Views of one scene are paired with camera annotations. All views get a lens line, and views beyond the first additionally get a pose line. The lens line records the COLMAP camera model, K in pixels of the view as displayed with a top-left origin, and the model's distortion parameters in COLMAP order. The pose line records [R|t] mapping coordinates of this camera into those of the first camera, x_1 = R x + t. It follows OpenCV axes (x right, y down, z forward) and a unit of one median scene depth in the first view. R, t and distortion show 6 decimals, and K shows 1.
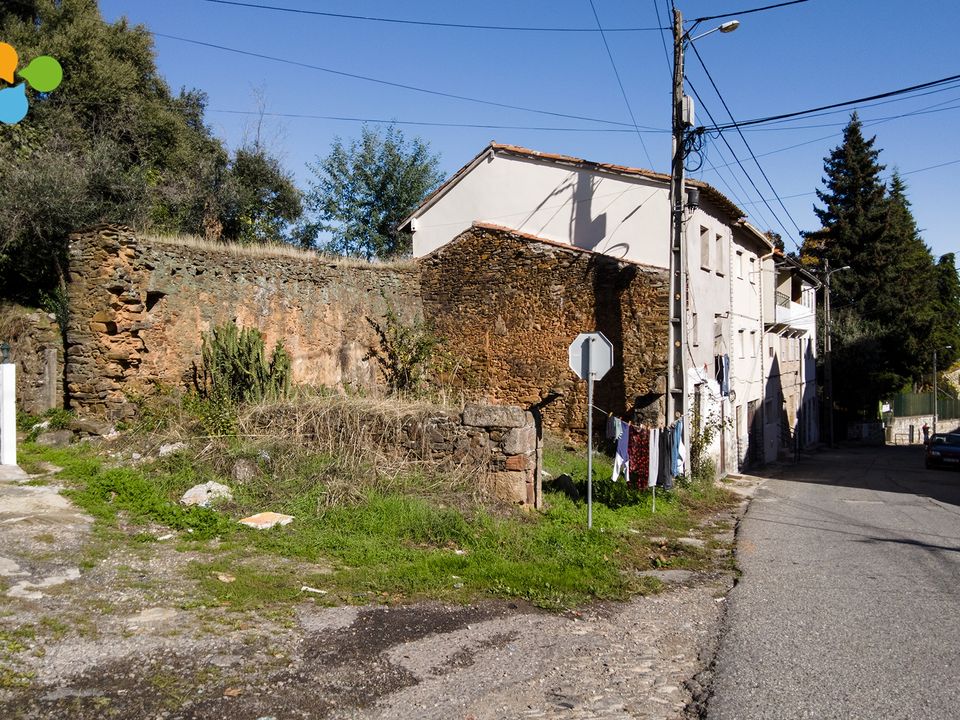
lens RADIAL K [[770.7, 0, 480.0], [0, 770.7, 360.0], [0, 0, 1]] dist [0.085284, -0.283101]
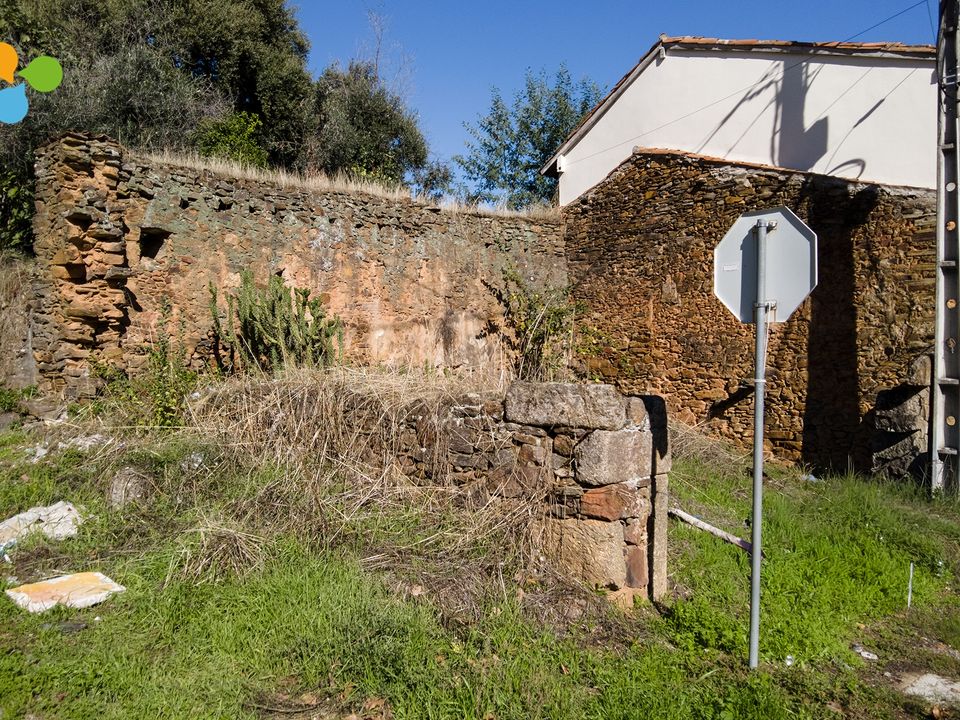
lens RADIAL K [[770.7, 0, 480.0], [0, 770.7, 360.0], [0, 0, 1]] dist [0.085284, -0.283101]
pose [[0.961297, 0.010298, -0.275322, 0.060043], [-0.012168, 0.999913, -0.005086, 0.027316], [0.275246, 0.008239, 0.961339, 0.294073]]
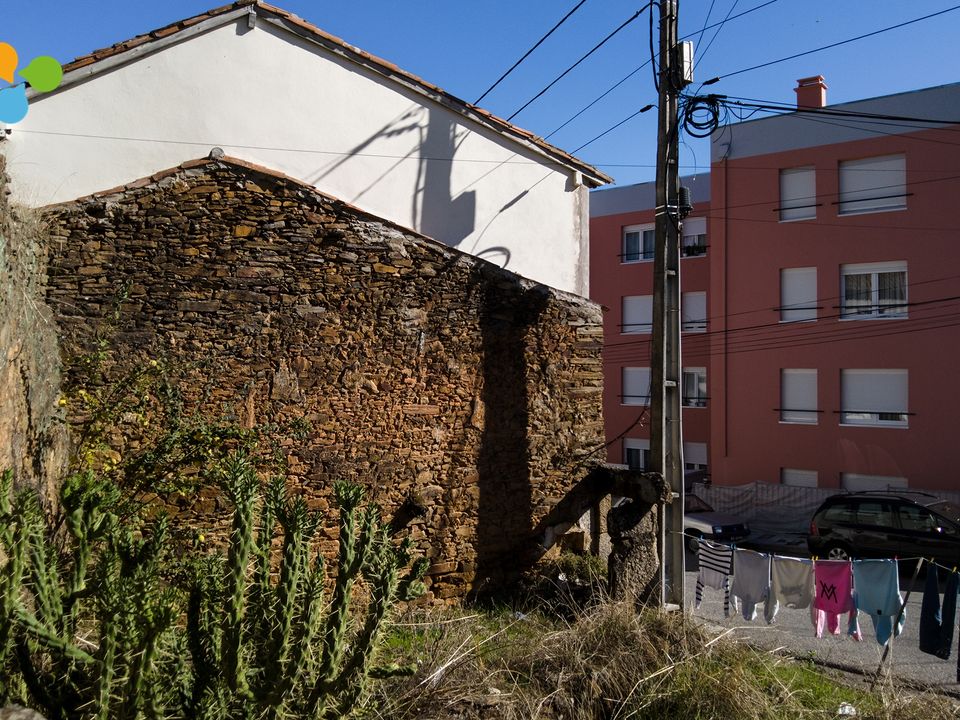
lens RADIAL K [[770.7, 0, 480.0], [0, 770.7, 360.0], [0, 0, 1]] dist [0.085284, -0.283101]
pose [[0.564891, 0.013014, 0.825063, -0.322882], [-0.000901, 0.999885, -0.015155, -0.054928], [-0.825165, 0.007817, 0.564838, 0.684308]]
